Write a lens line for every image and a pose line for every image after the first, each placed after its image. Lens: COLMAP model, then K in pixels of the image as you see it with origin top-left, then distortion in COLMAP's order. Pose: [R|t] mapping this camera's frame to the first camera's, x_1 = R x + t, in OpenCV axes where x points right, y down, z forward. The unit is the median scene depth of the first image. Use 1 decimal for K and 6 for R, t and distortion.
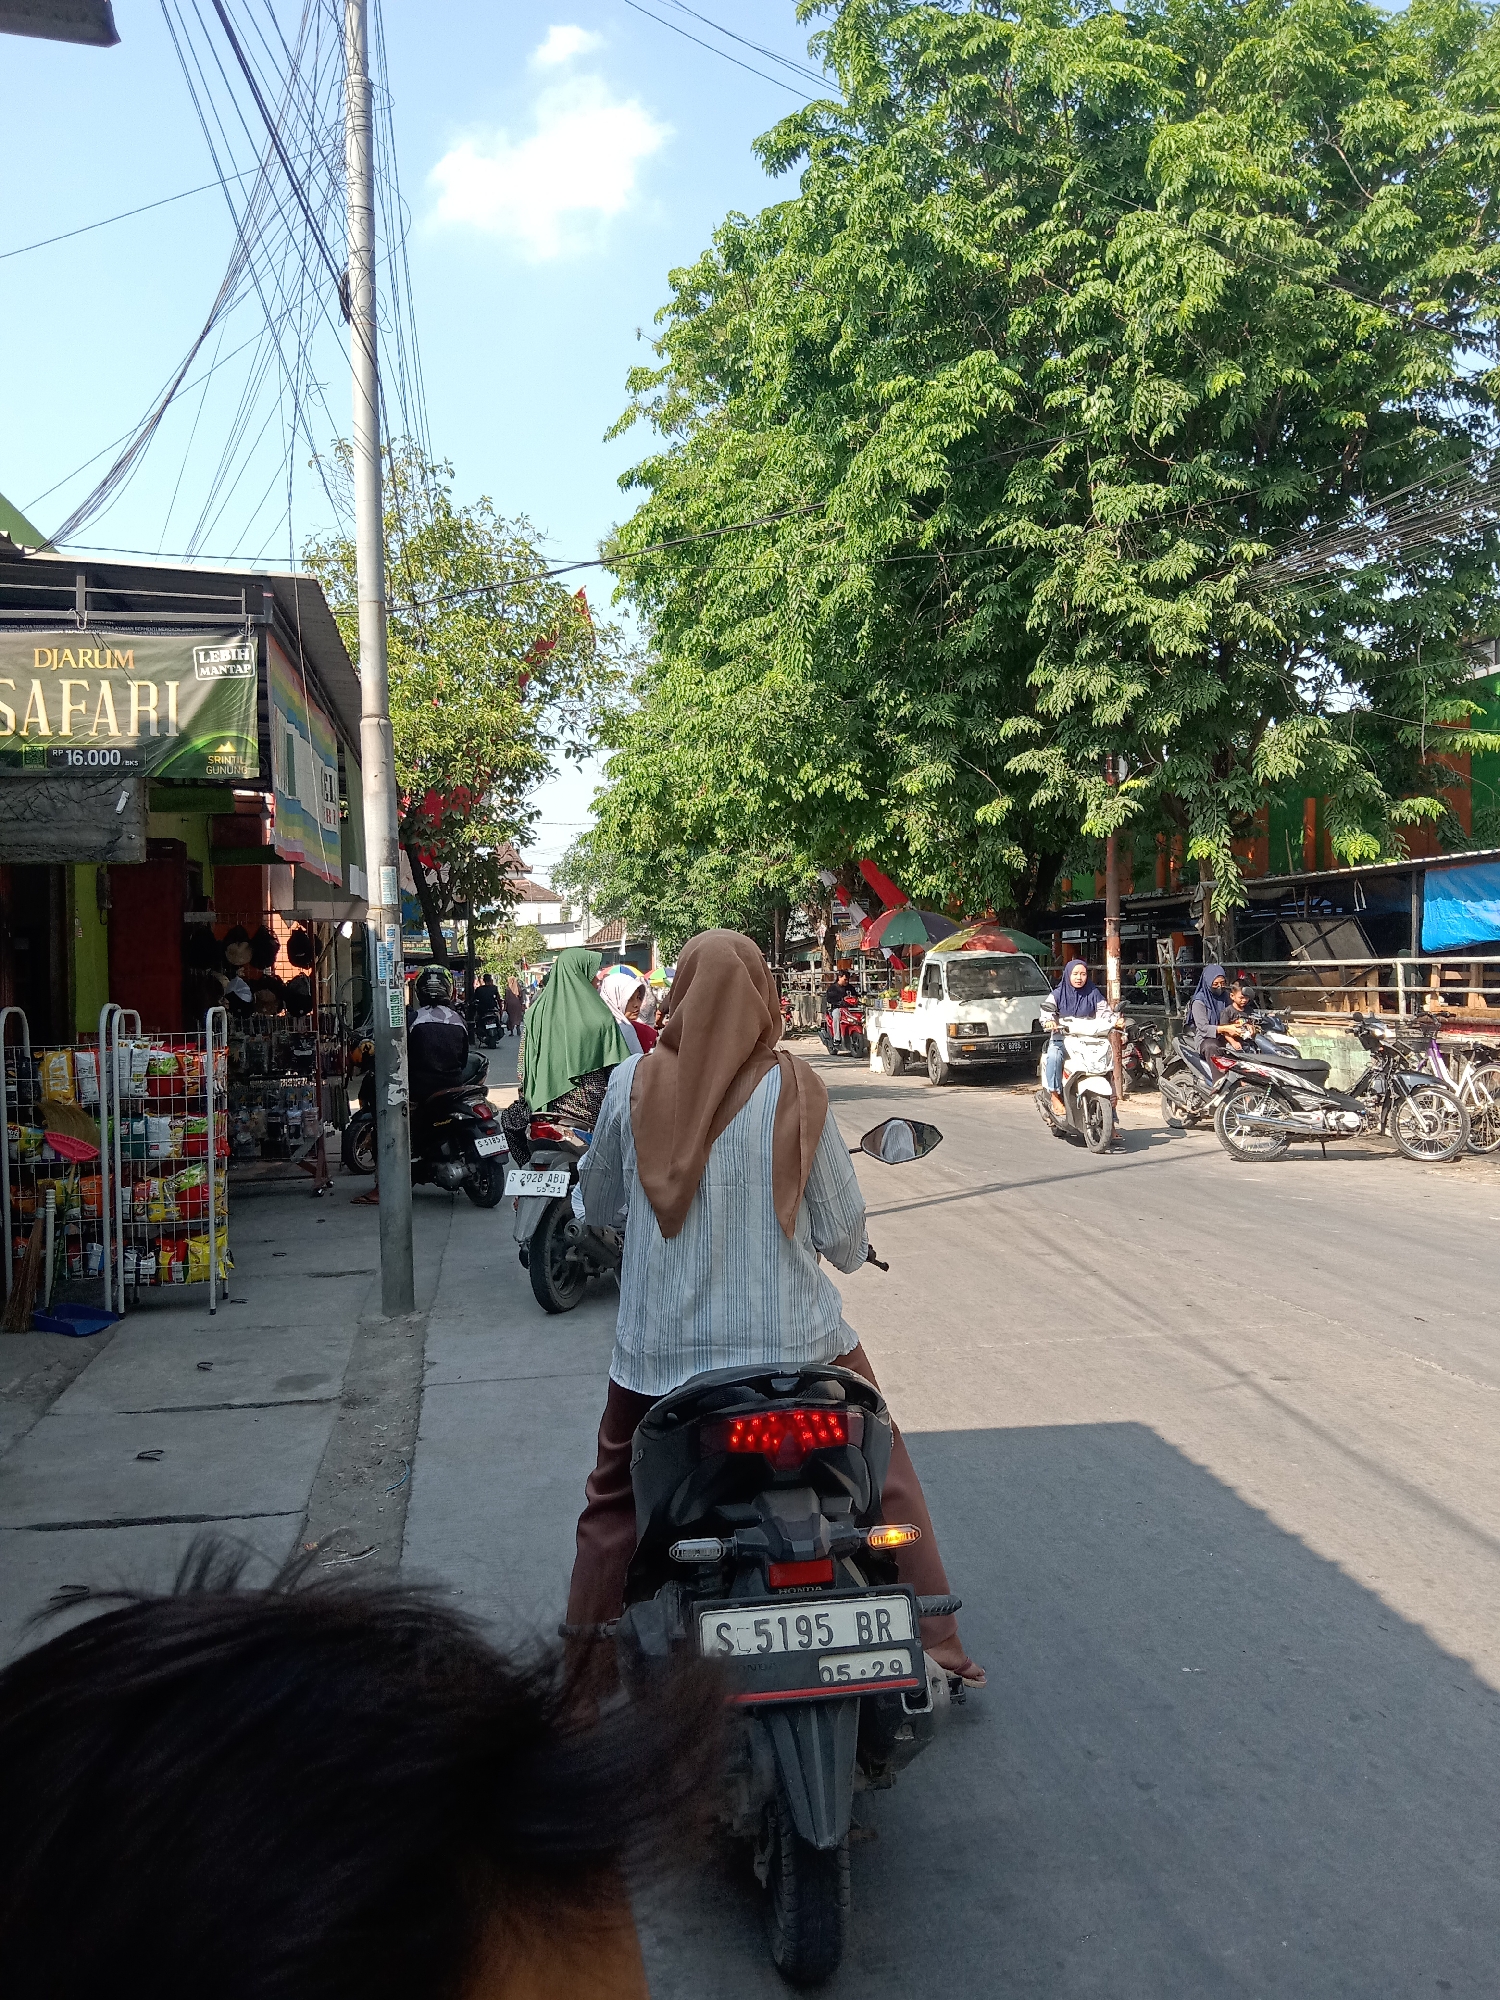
lens RADIAL K [[1502.3, 0, 750.0], [0, 1502.3, 1000.0], [0, 0, 1]] dist [-0.146445, -0.000421]
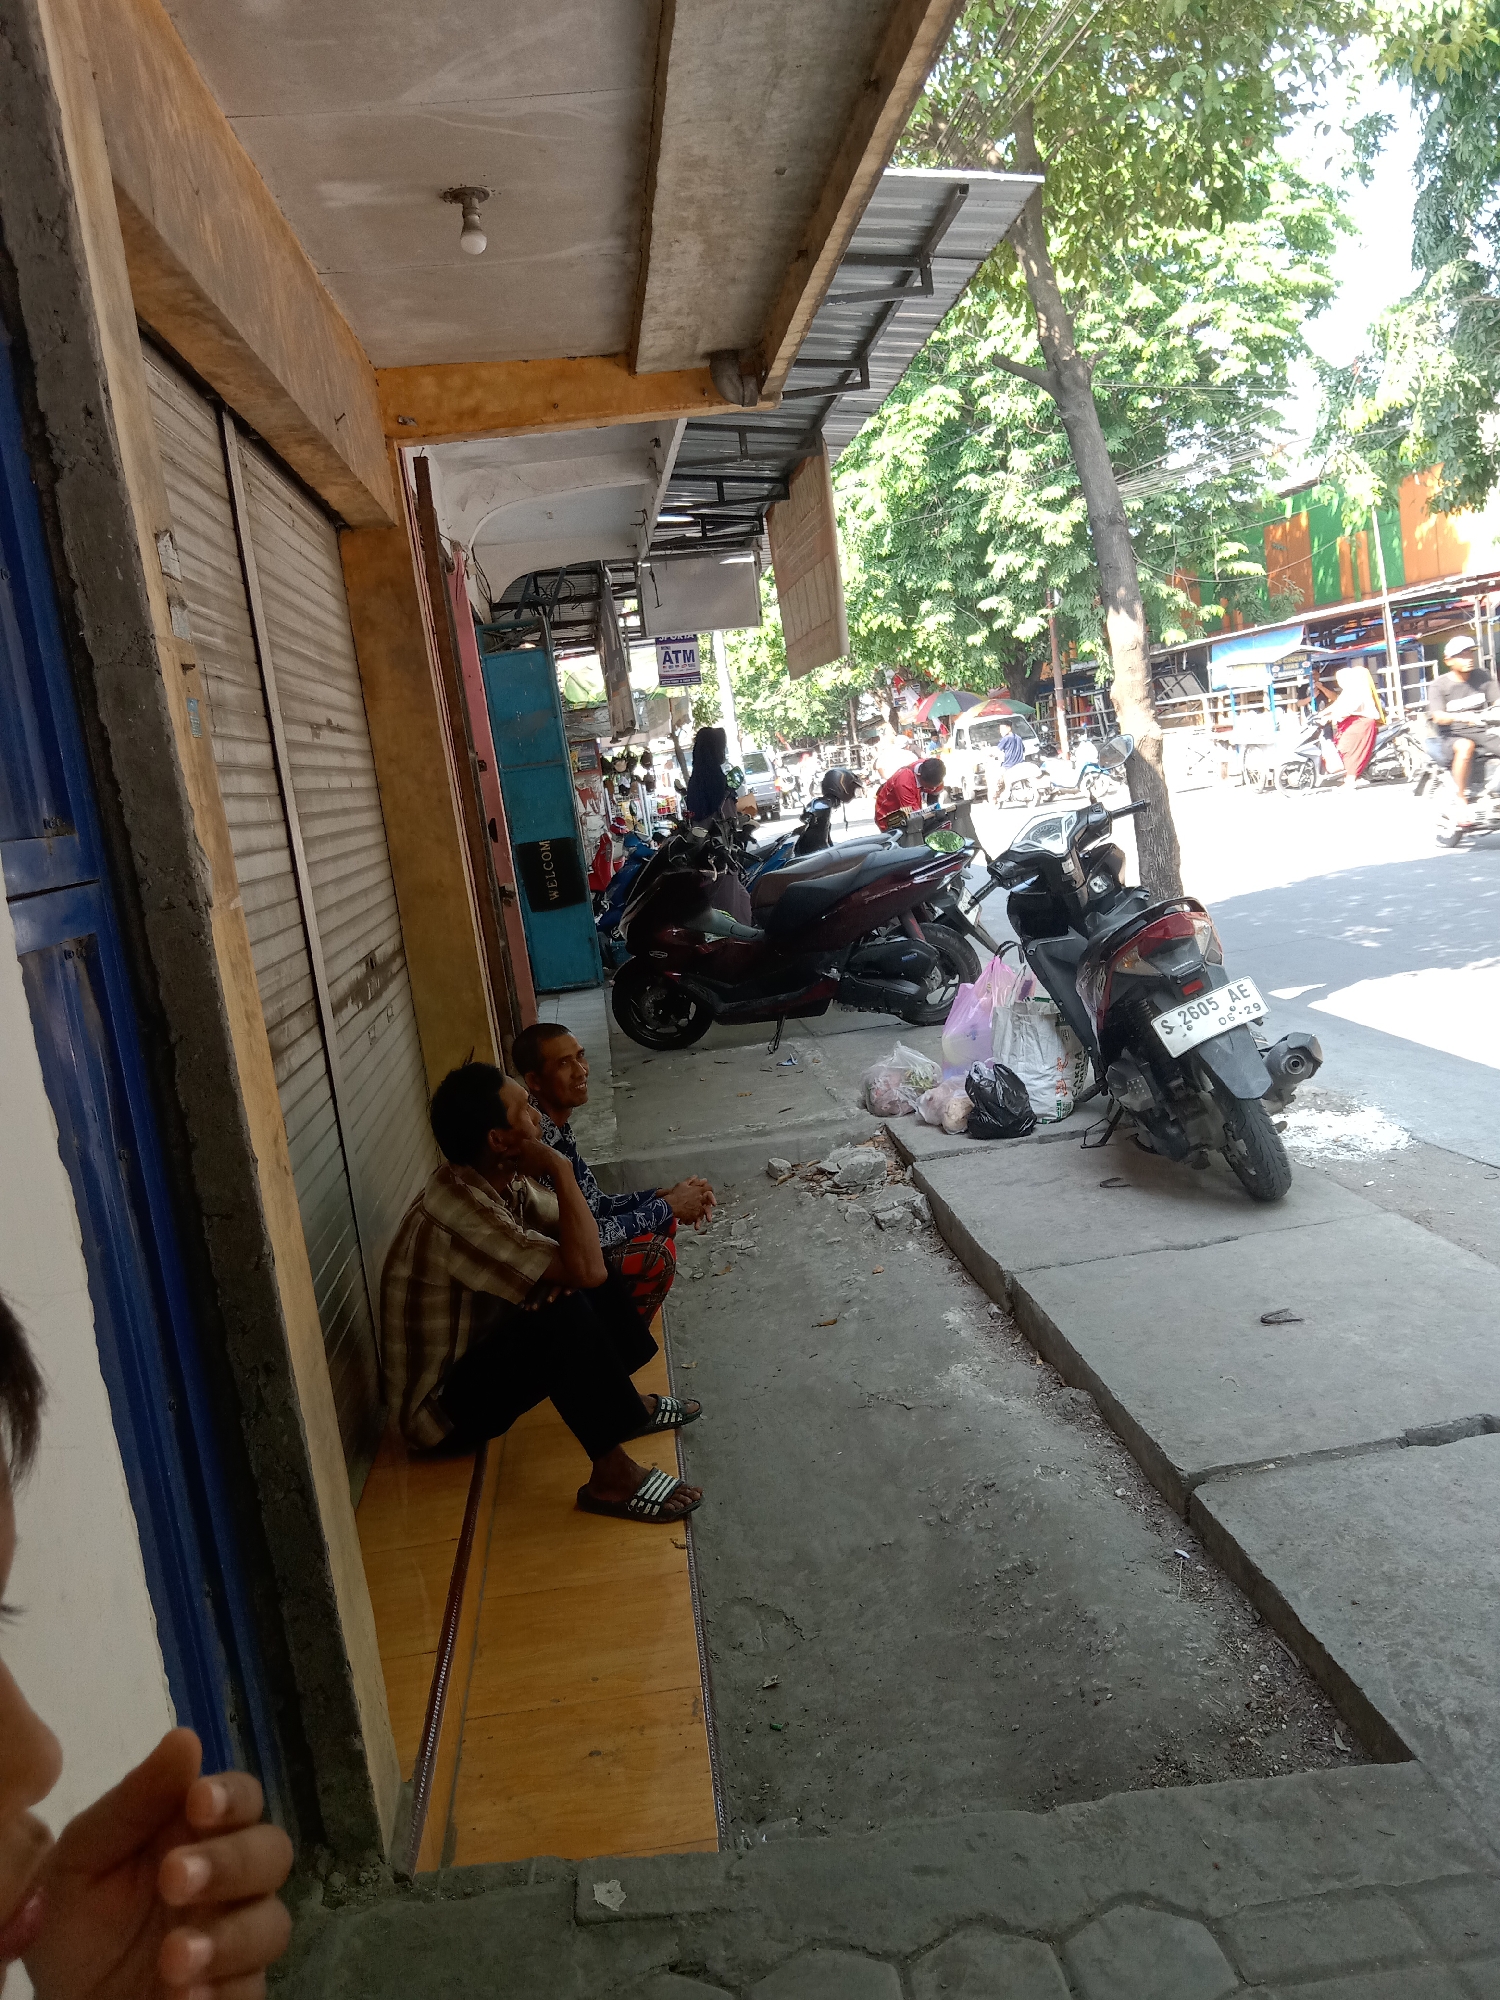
lens RADIAL K [[1502.3, 0, 750.0], [0, 1502.3, 1000.0], [0, 0, 1]] dist [-0.146445, -0.000421]
pose [[0.993266, -0.094897, -0.066457, -0.024654], [0.103157, 0.985530, 0.134500, 0.039480], [0.052732, -0.140450, 0.988683, -0.875425]]
